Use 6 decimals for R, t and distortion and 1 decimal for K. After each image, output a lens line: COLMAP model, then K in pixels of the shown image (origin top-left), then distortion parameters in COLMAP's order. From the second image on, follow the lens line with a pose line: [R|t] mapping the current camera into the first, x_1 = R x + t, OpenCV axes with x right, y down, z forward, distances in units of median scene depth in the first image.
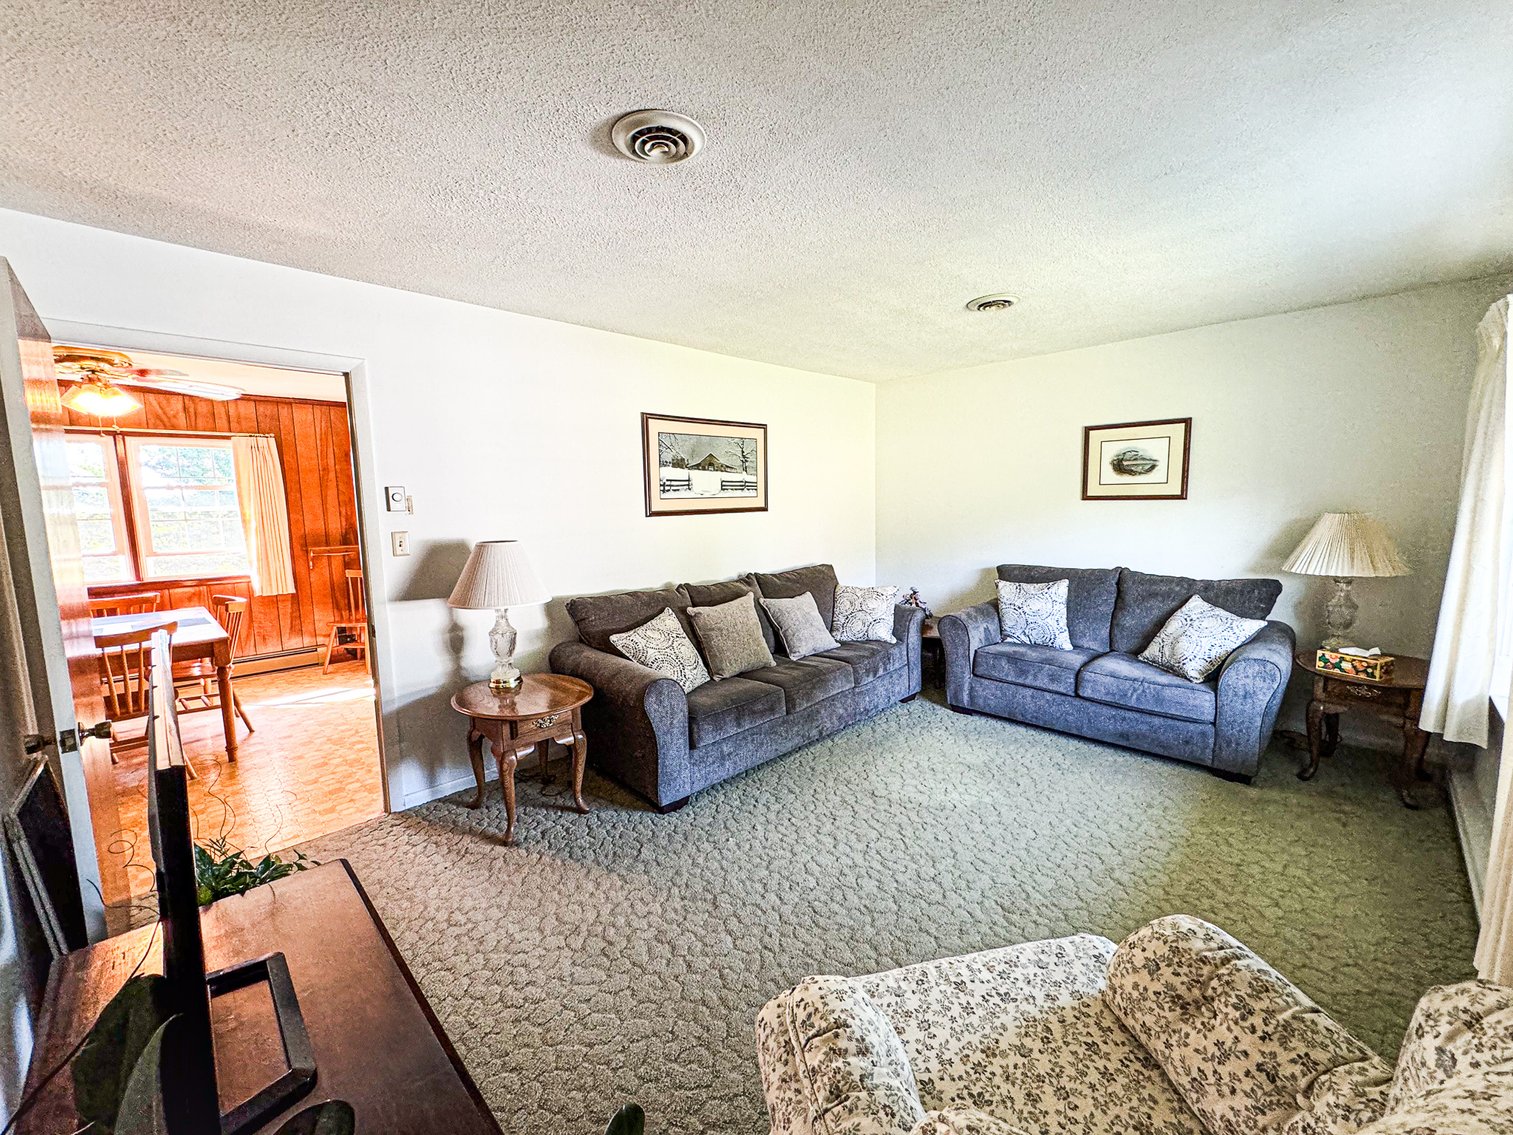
lens RADIAL K [[606.2, 0, 756.9], [0, 606.2, 567.0], [0, 0, 1]] dist [-0.007015, 0.002850]
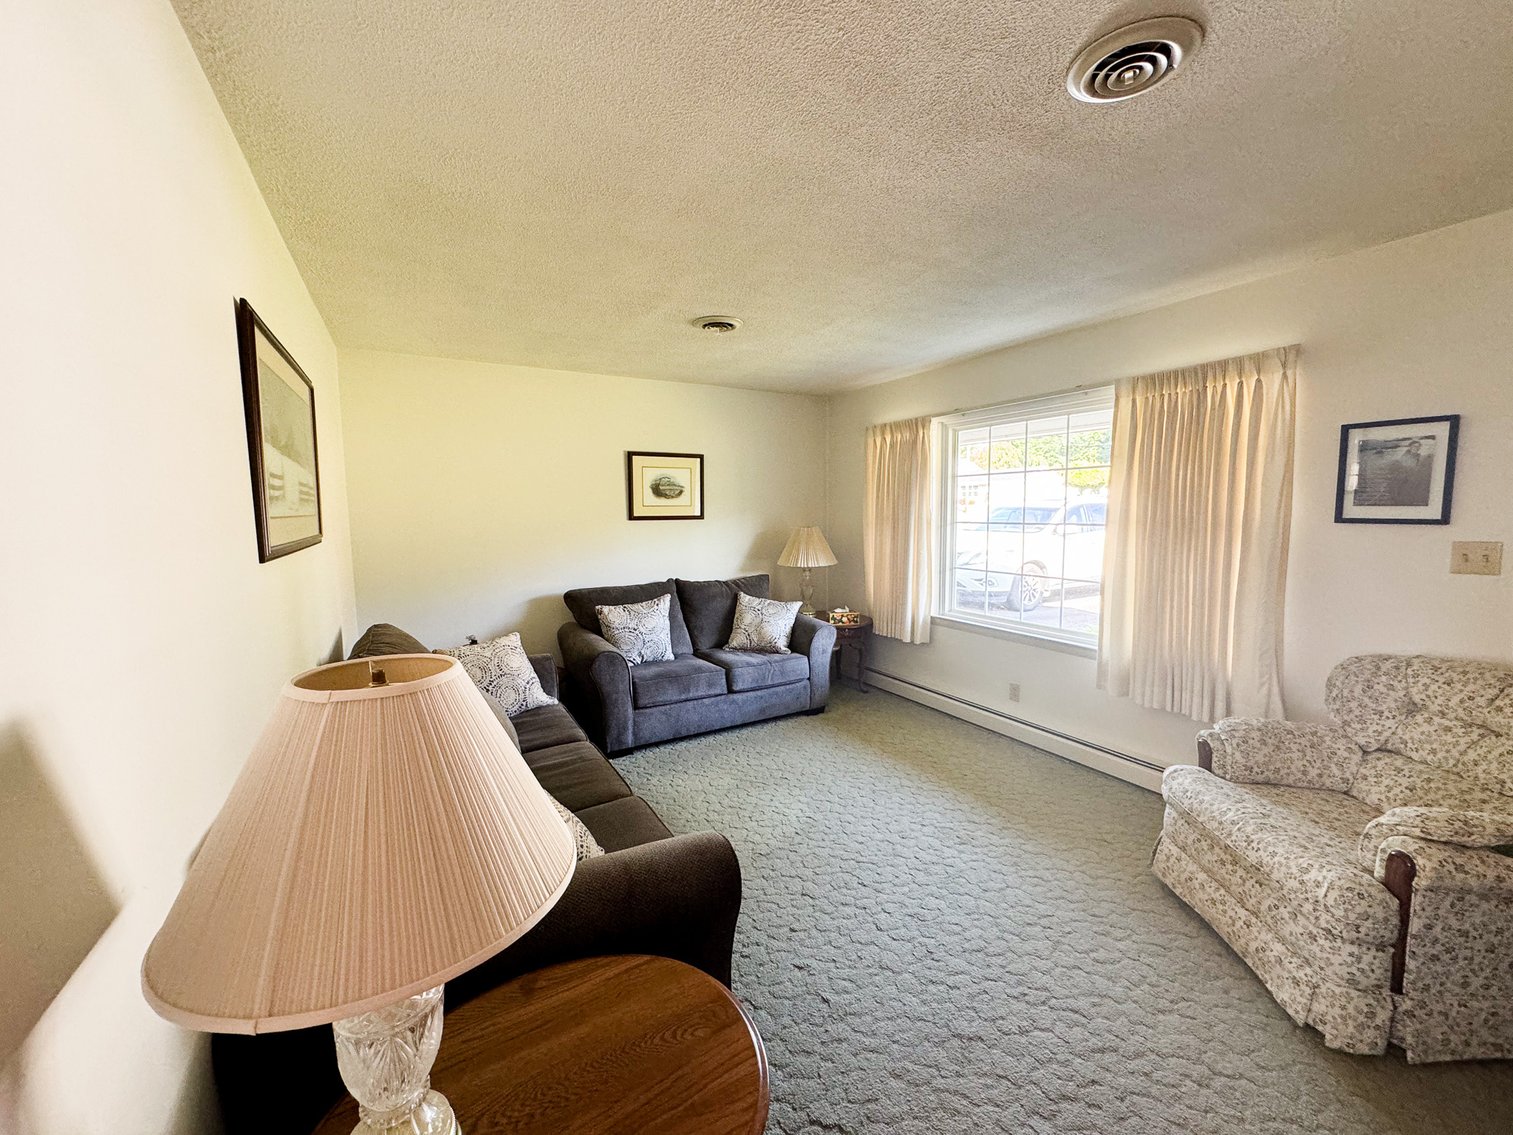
lens RADIAL K [[606.2, 0, 751.8], [0, 606.2, 563.9], [0, 0, 1]] dist [-0.007015, 0.002850]
pose [[0.263396, -0.071095, 0.962064, -0.497183], [0.115548, 0.992426, 0.041704, -0.062605], [-0.957743, 0.100180, 0.269616, 0.593432]]
